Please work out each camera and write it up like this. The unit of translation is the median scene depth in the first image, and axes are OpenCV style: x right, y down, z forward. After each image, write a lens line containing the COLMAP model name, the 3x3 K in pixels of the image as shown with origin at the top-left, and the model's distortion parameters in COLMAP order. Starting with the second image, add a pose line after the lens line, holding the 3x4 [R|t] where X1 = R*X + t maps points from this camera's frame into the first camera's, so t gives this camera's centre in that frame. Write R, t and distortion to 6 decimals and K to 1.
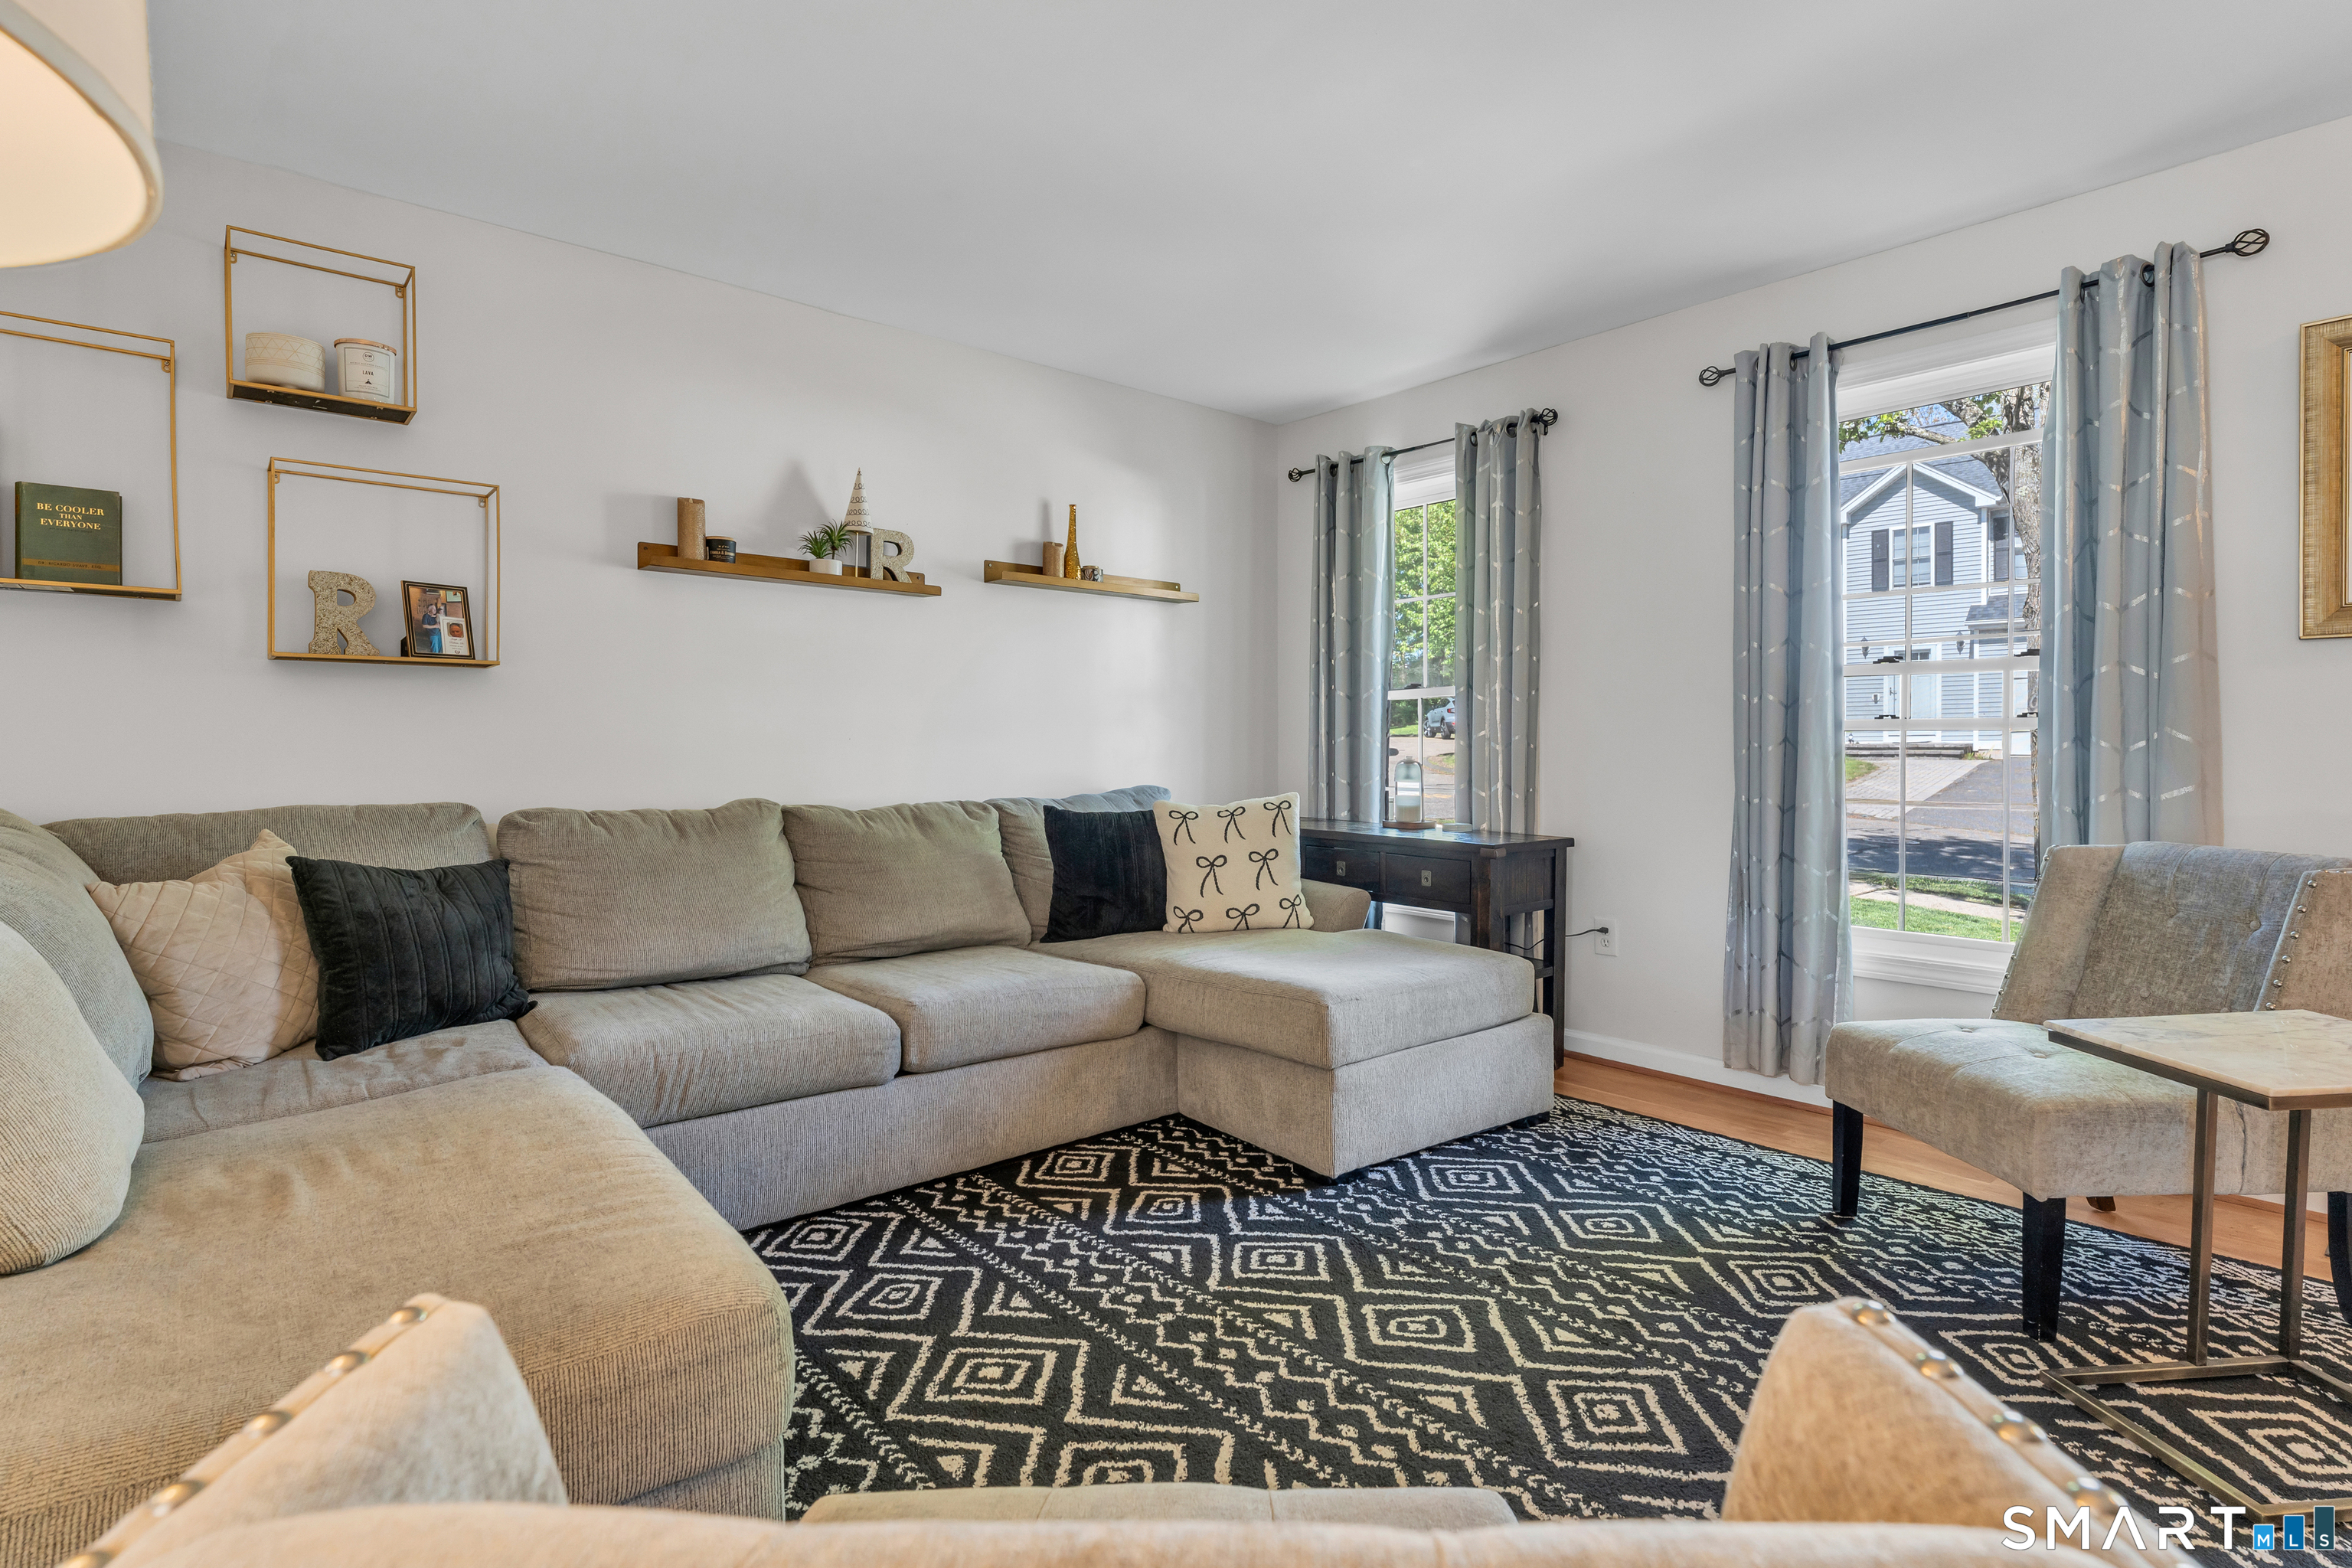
lens RADIAL K [[1151.4, 0, 1166.7], [0, 1151.4, 757.1], [0, 0, 1]] dist [-0.002423, -0.000333]
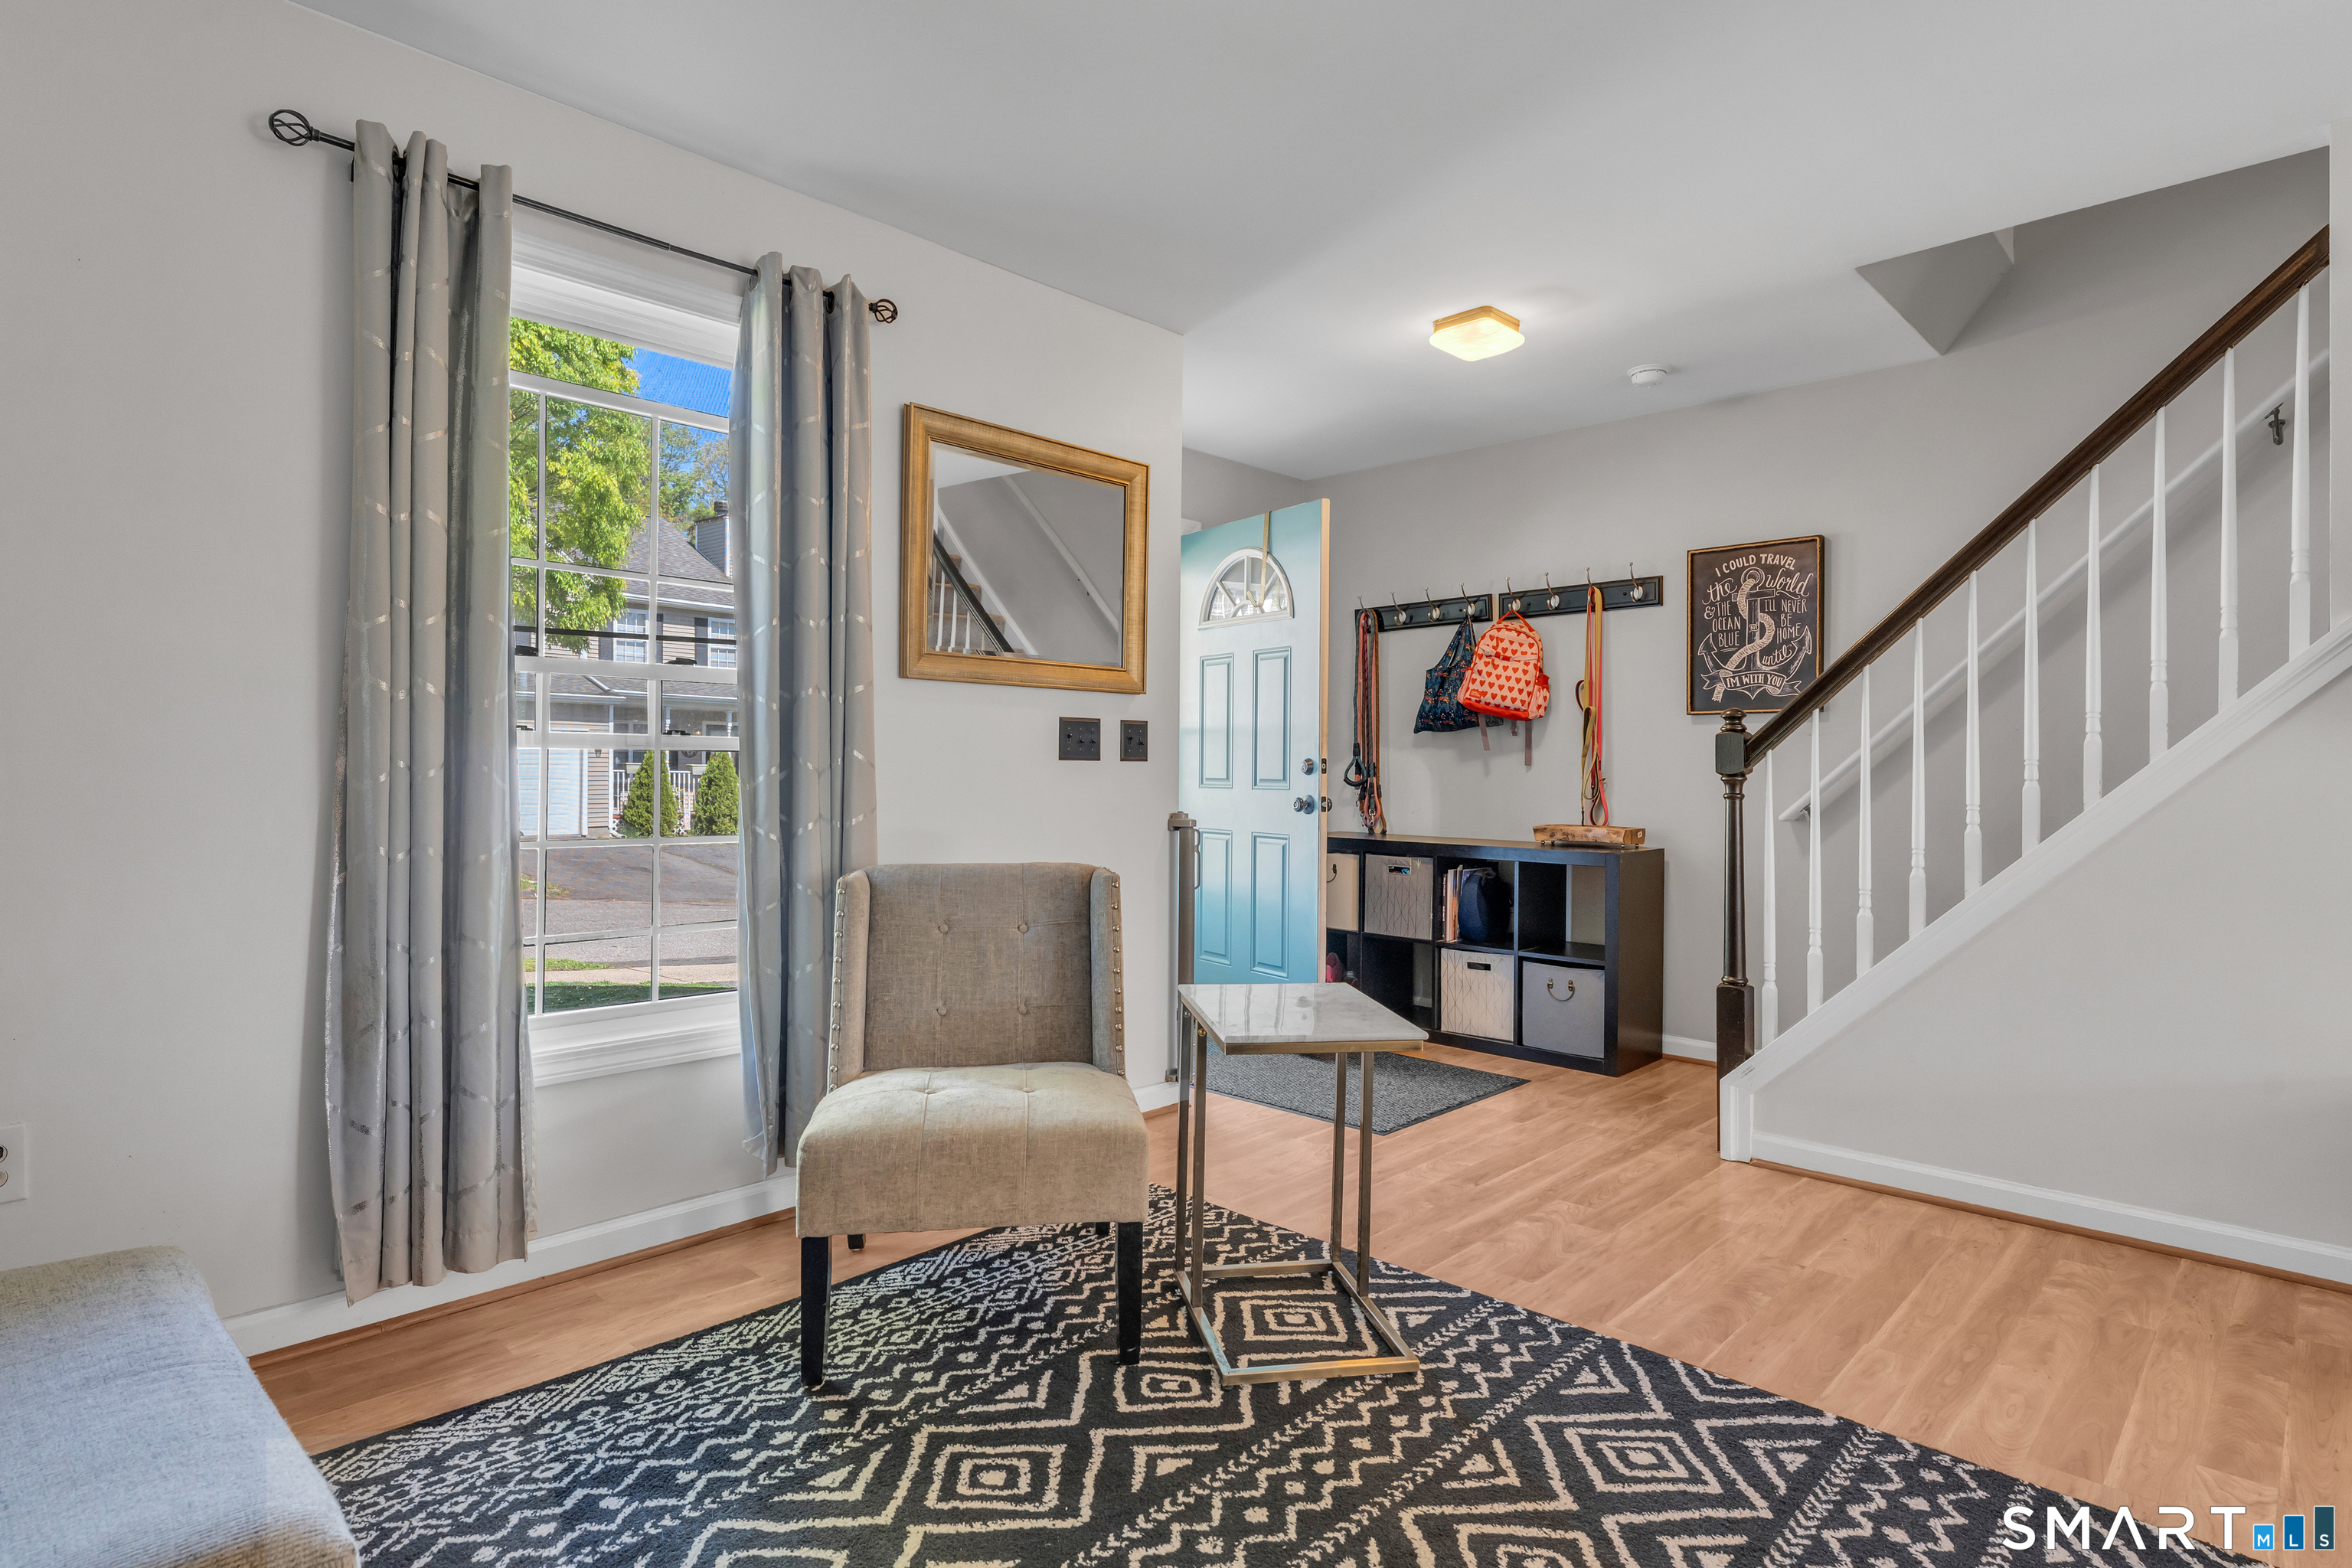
lens RADIAL K [[1230.5, 0, 1176.1], [0, 1230.5, 771.0], [0, 0, 1]] dist [-0.002793, -0.000476]
pose [[-0.094936, 0.001597, 0.995482, -0.198089], [0.002215, 0.999997, -0.001393, -0.005852], [-0.995481, 0.002072, -0.094939, 0.666484]]
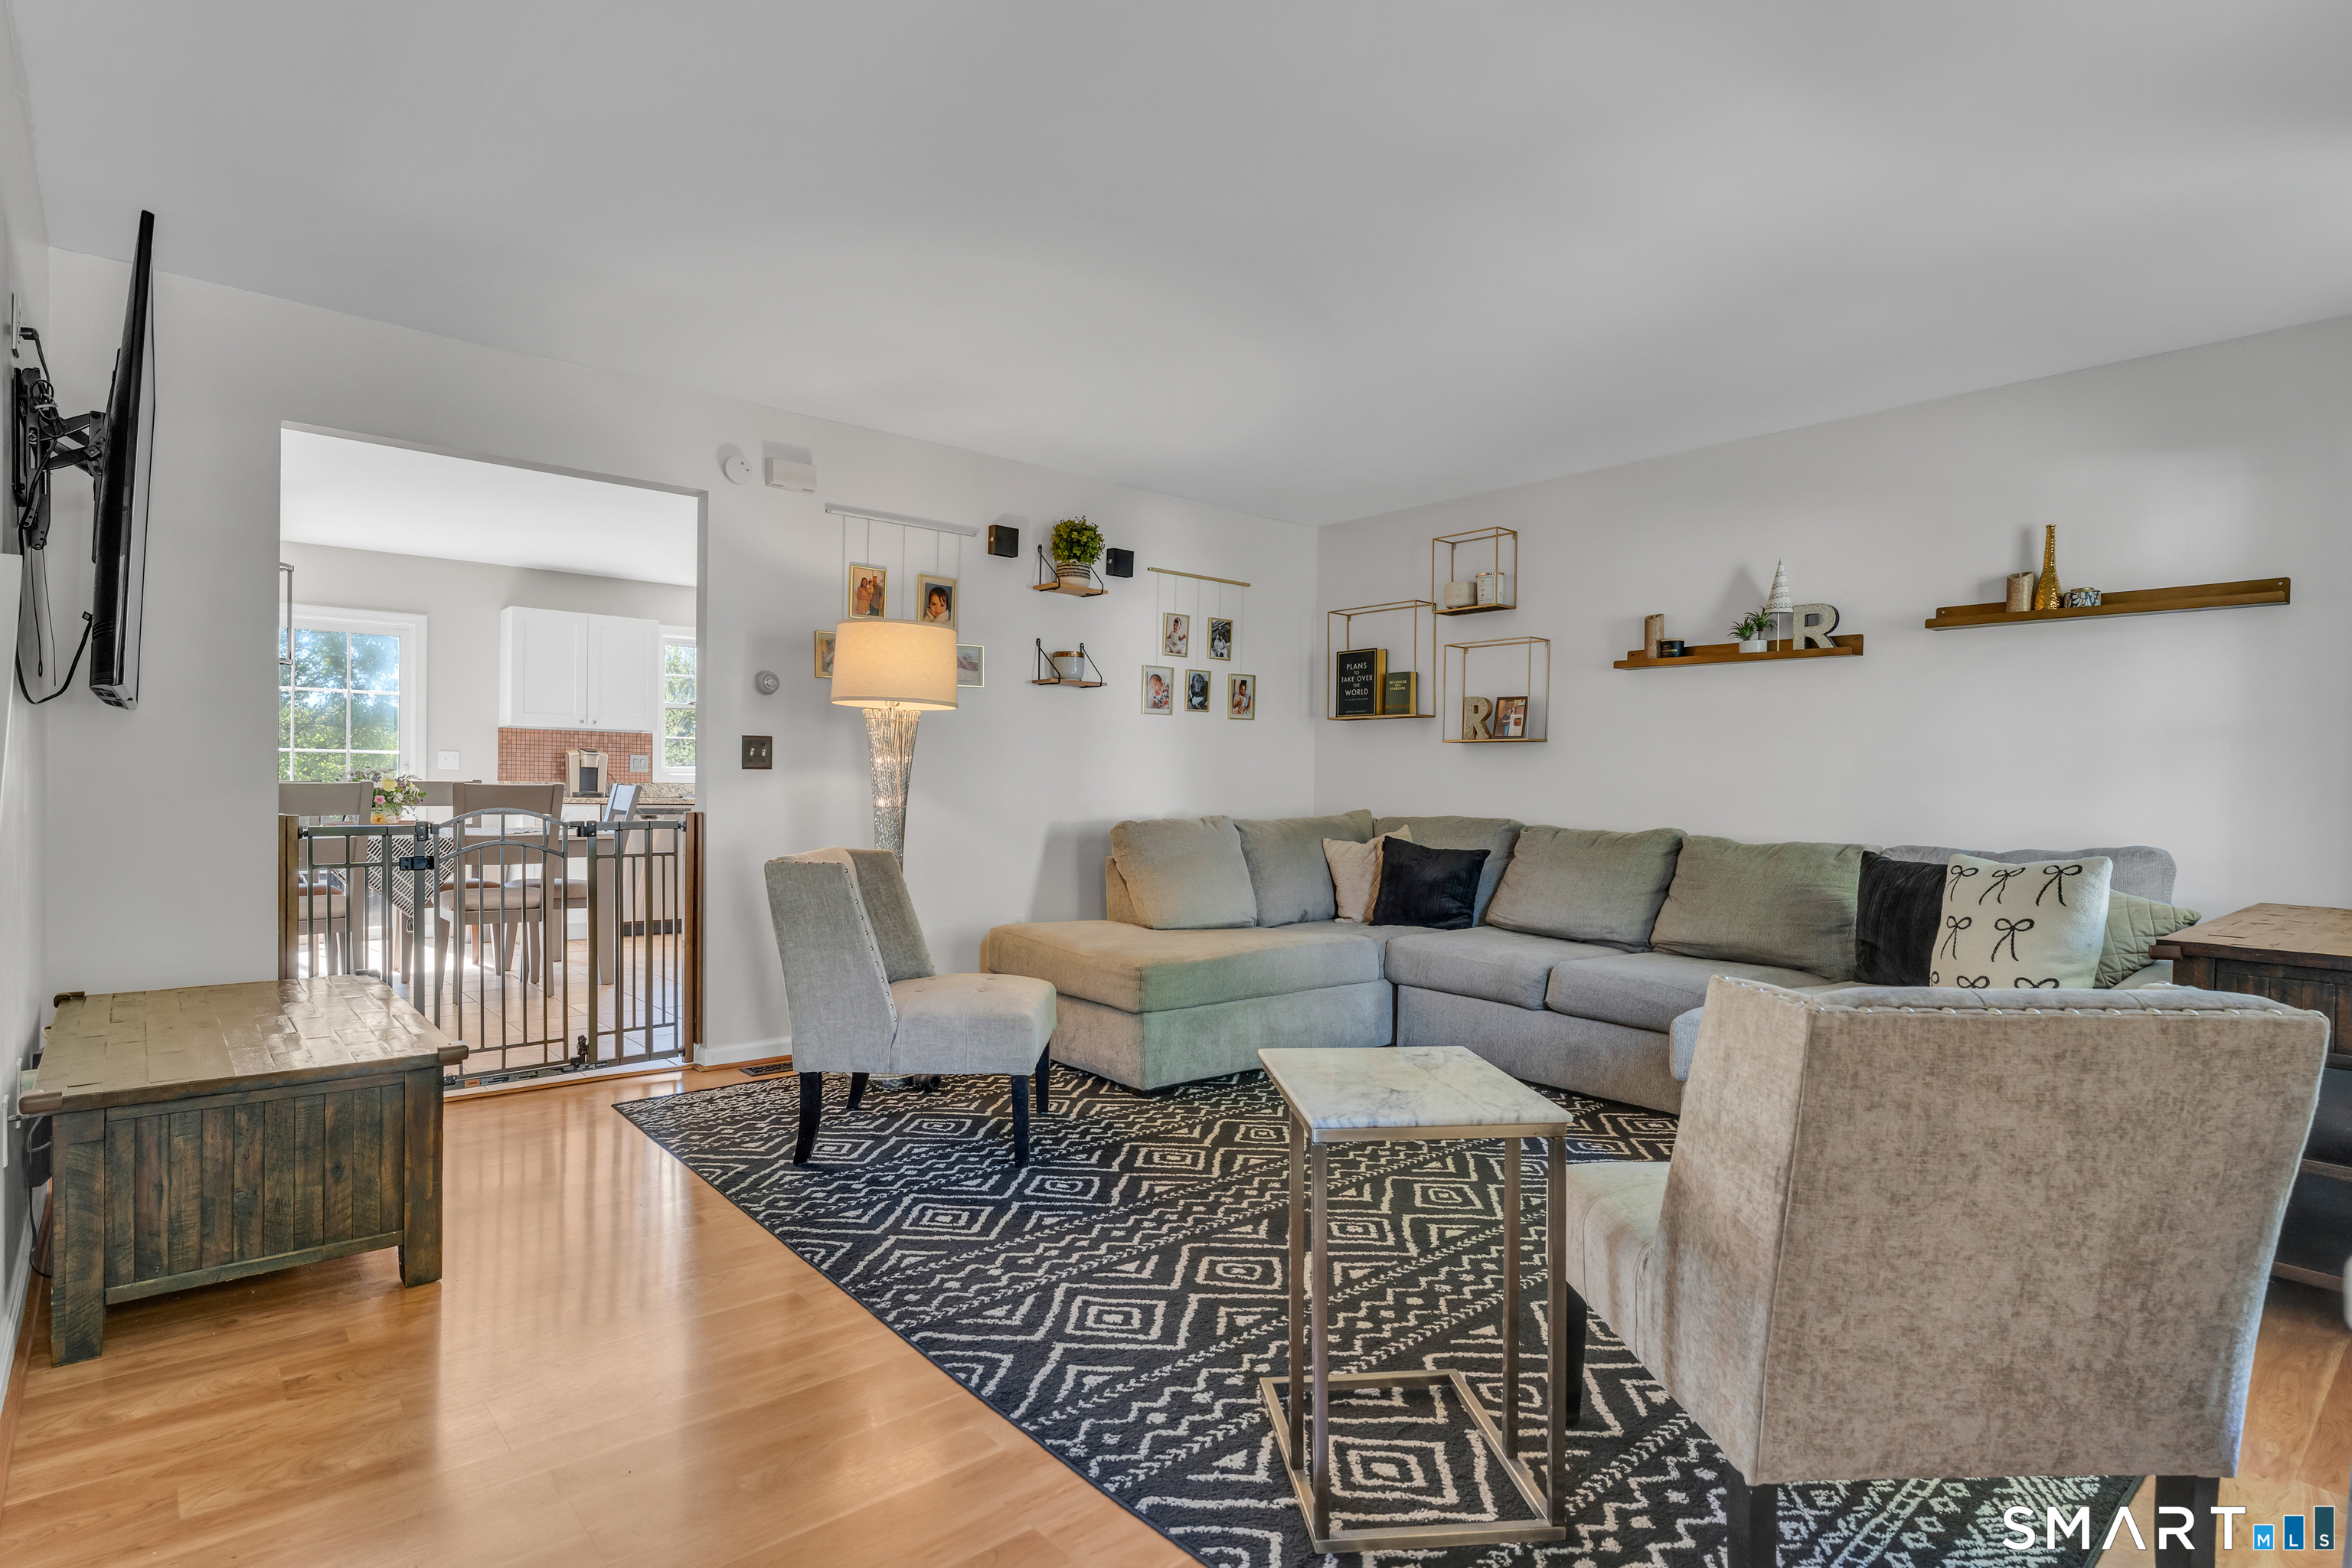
lens RADIAL K [[1190.9, 0, 1176.0], [0, 1190.9, 784.0], [0, 0, 1]] dist [-0.000863, -0.000664]
pose [[0.009626, 0.003963, -0.999946, 1.090795], [-0.023734, 0.999711, 0.003734, -0.008210], [0.999672, 0.023697, 0.009717, 0.413987]]
